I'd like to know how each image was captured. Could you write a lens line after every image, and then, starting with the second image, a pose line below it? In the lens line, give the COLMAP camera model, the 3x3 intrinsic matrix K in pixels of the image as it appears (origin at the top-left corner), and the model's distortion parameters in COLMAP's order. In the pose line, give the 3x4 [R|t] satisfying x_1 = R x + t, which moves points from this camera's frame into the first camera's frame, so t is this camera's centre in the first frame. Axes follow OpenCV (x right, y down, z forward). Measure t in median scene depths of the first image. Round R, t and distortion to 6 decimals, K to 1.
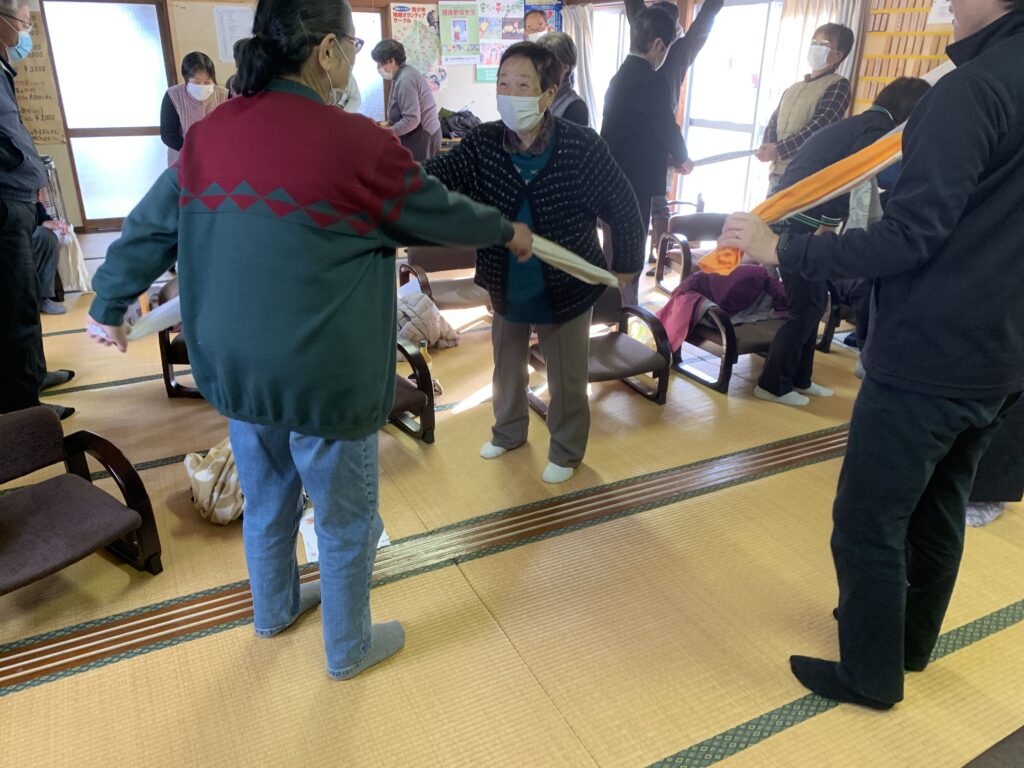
lens RADIAL K [[780.2, 0, 512.0], [0, 780.2, 384.0], [0, 0, 1]] dist [-0.002788, -0.013571]
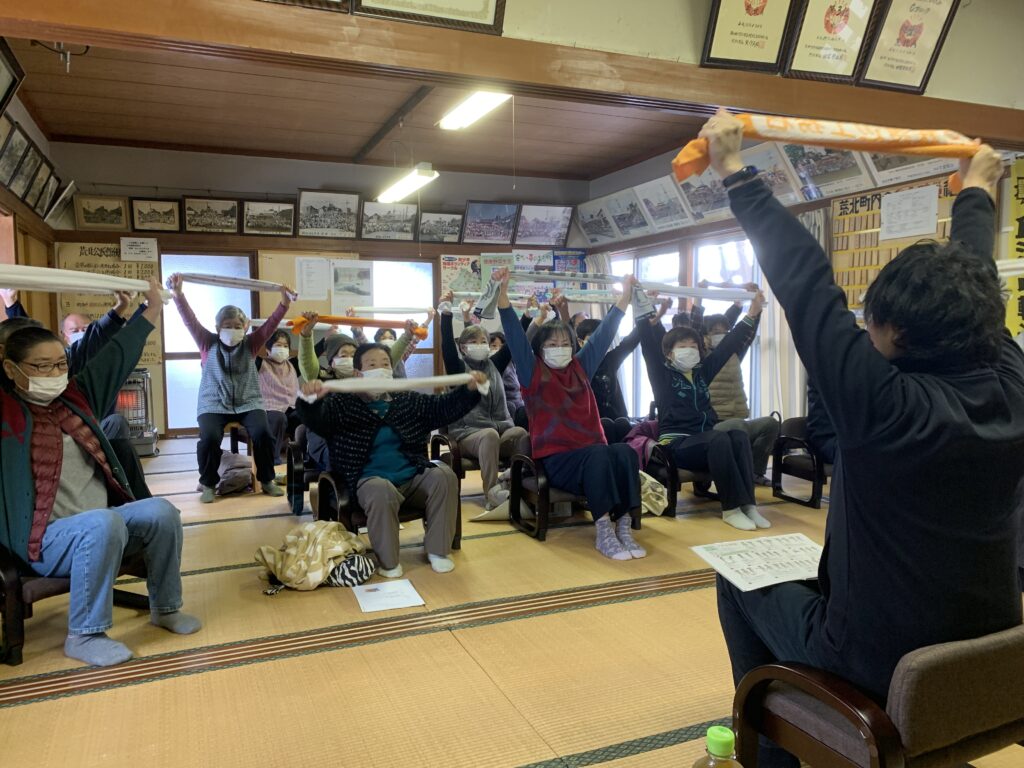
lens RADIAL K [[767.9, 0, 512.0], [0, 767.9, 384.0], [0, 0, 1]] dist [0.020349, -0.049305]
pose [[0.997706, -0.013392, -0.066351, 0.044305], [-0.008626, 0.947084, -0.320871, 0.118467], [0.067137, 0.320707, 0.944796, -0.075733]]
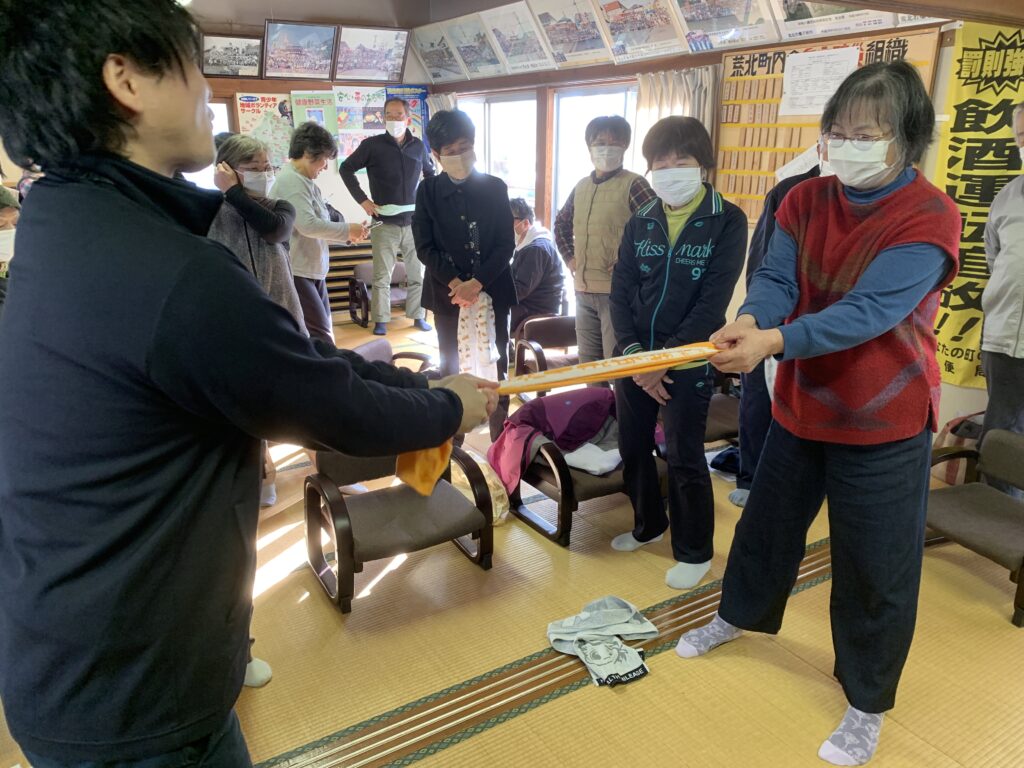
lens RADIAL K [[780.2, 0, 512.0], [0, 780.2, 384.0], [0, 0, 1]] dist [-0.002788, -0.013571]
pose [[0.995304, -0.035473, 0.090066, 0.110522], [0.043519, 0.995080, -0.089004, -0.067656], [-0.086466, 0.092506, 0.991951, 0.118937]]
